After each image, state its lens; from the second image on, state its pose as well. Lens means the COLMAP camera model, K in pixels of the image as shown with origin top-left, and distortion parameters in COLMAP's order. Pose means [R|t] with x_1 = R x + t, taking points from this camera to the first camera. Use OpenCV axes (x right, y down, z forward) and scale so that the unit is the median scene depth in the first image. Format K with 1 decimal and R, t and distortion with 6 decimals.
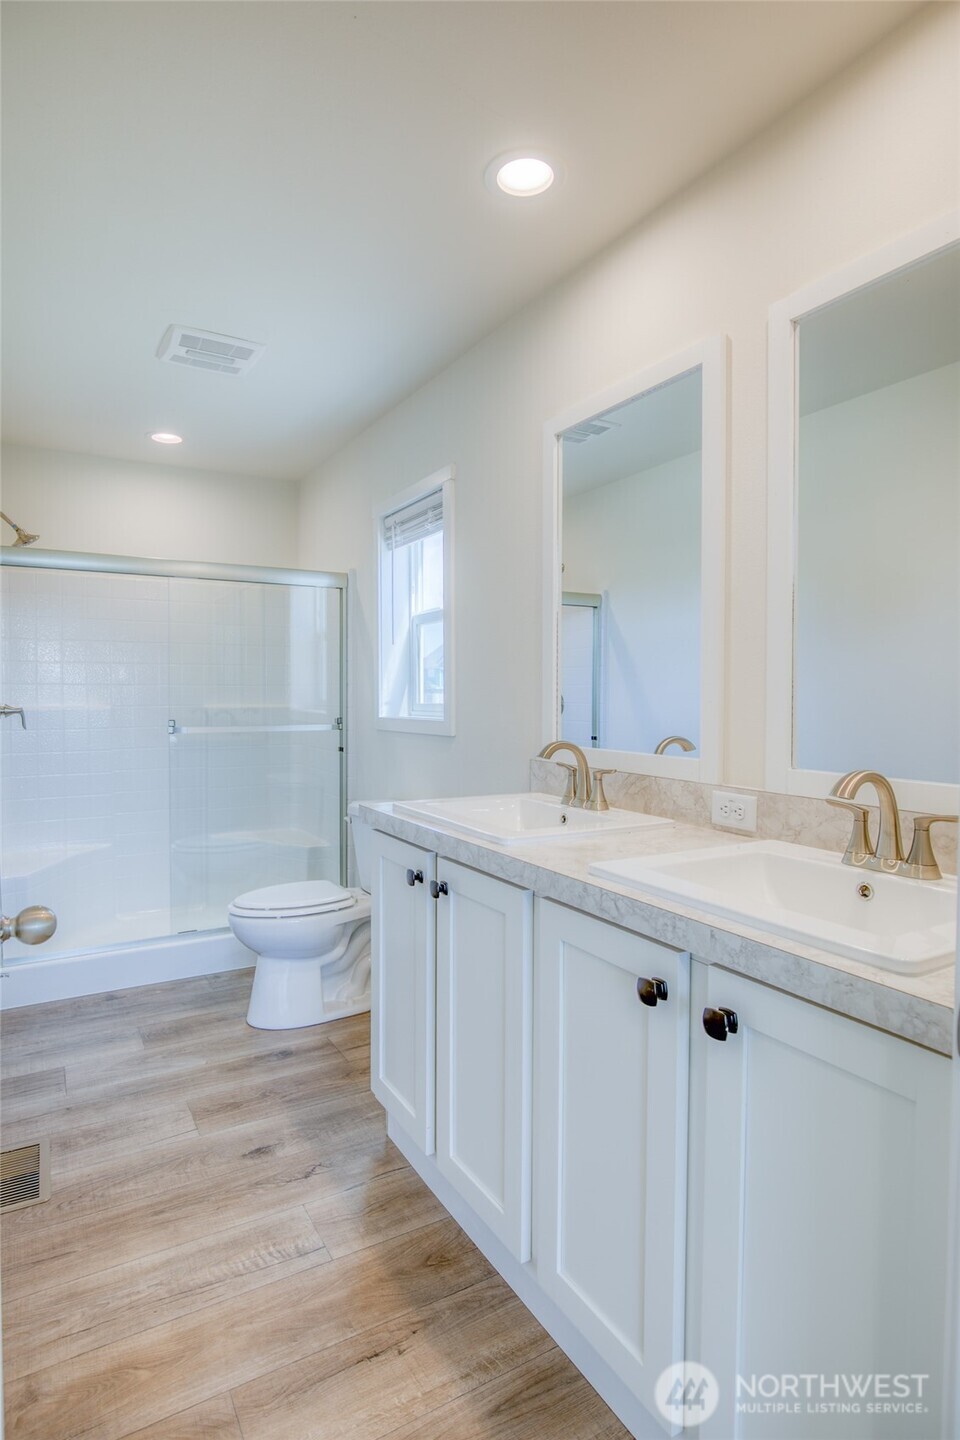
lens RADIAL K [[757.9, 0, 451.3], [0, 757.9, 708.6], [0, 0, 1]] dist [-0.029016, 0.007530]
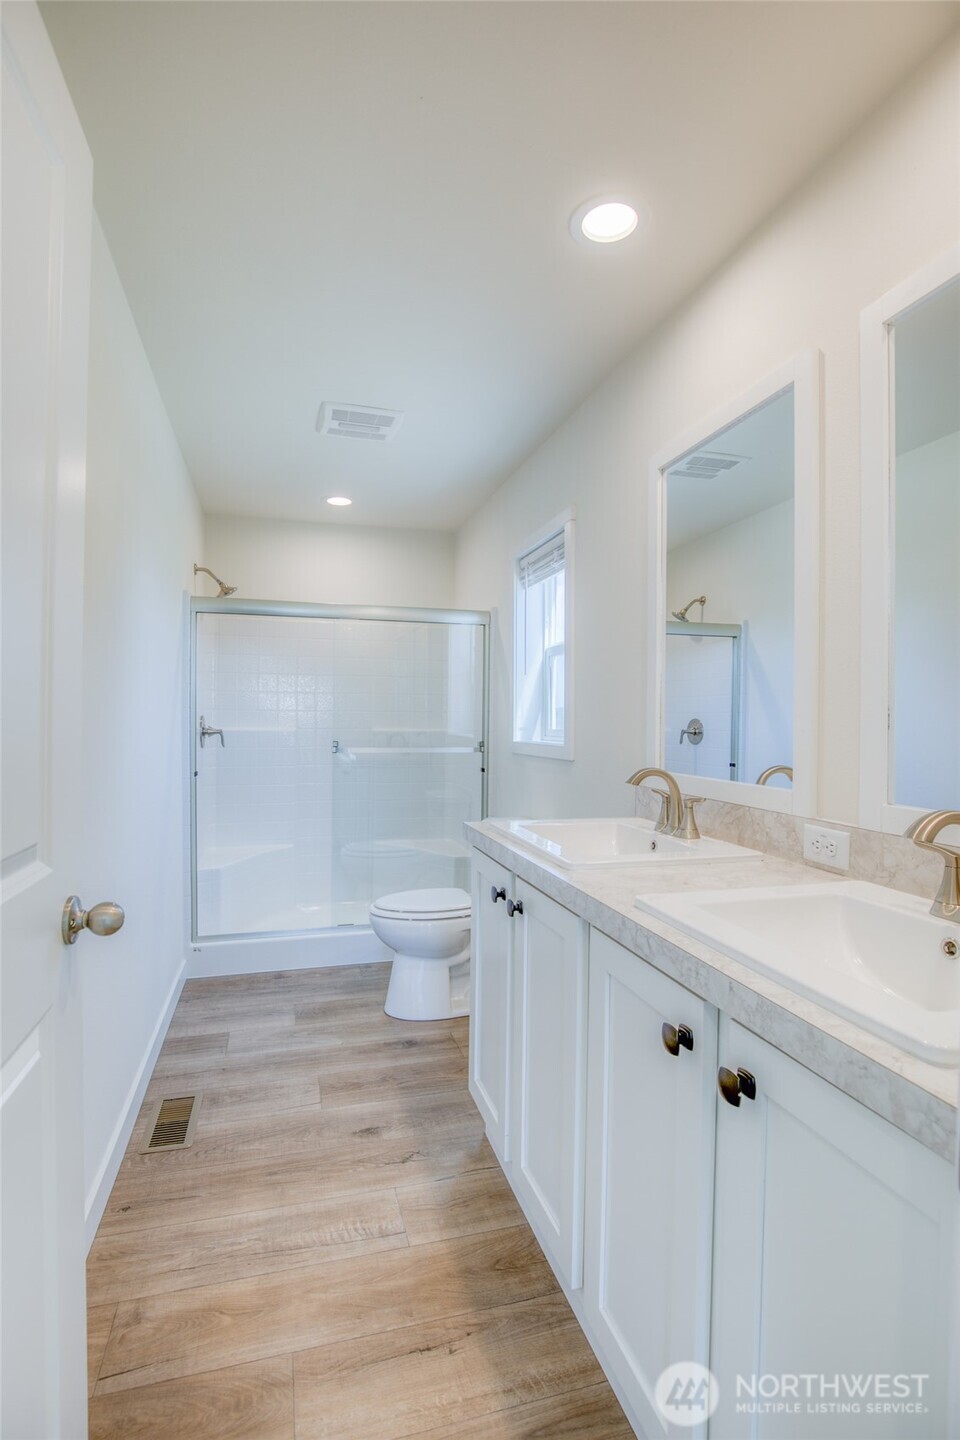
lens RADIAL K [[674.0, 0, 460.3], [0, 674.0, 720.6], [0, 0, 1]] dist [-0.035989, 0.007125]
pose [[0.970463, 0.007293, -0.241138, 0.118855], [-0.011729, 0.999787, -0.016968, -0.002320], [0.240963, 0.019295, 0.970342, 0.071583]]
